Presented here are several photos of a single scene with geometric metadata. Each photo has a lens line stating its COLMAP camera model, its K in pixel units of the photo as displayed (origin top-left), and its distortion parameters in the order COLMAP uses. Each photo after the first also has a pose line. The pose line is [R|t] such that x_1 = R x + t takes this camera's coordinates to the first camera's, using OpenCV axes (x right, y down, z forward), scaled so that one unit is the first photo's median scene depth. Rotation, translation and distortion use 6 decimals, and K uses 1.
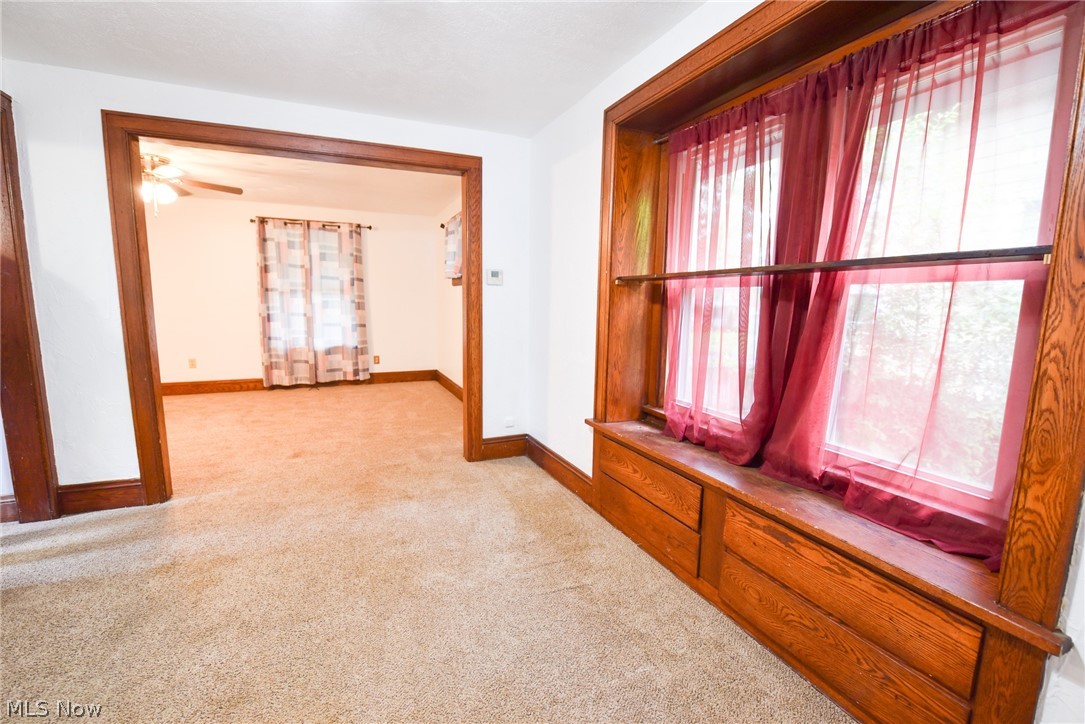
lens RADIAL K [[472.0, 0, 544.3], [0, 472.0, 364.3], [0, 0, 1]] dist [-0.014125, -0.000950]
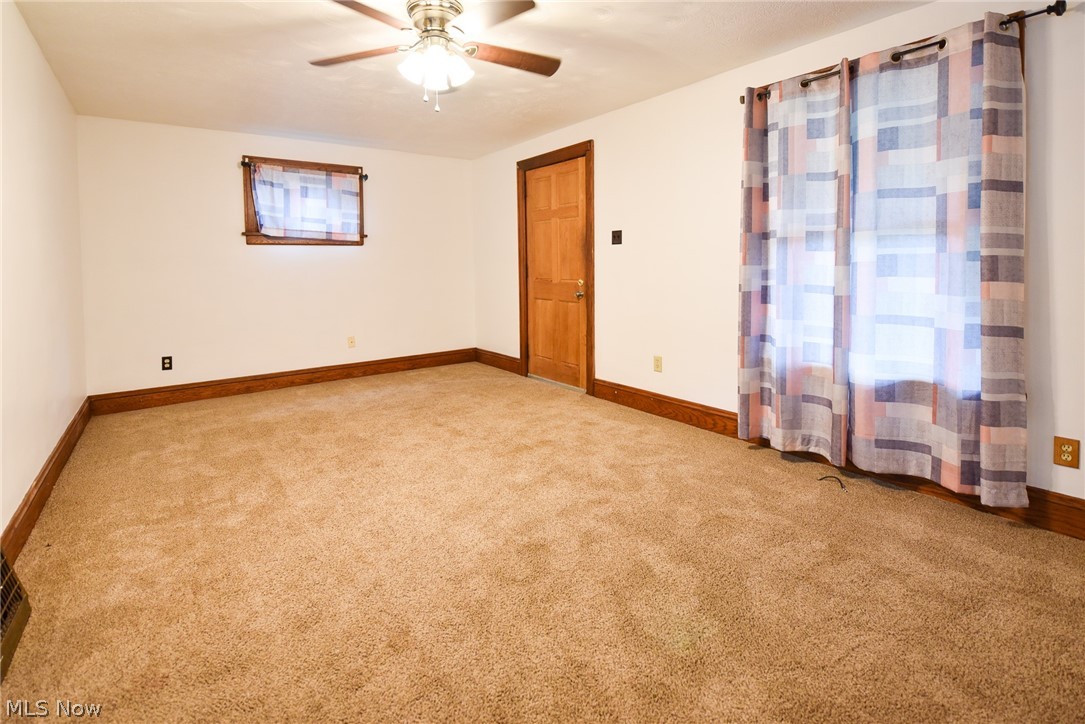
lens RADIAL K [[503.9, 0, 541.3], [0, 503.9, 279.8], [0, 0, 1]] dist [-0.015586, -0.000214]
pose [[0.216411, 0.014612, -0.976193, -0.140197], [-0.118178, 0.992928, -0.011336, -0.080196], [0.969124, 0.117817, 0.216607, 0.659922]]
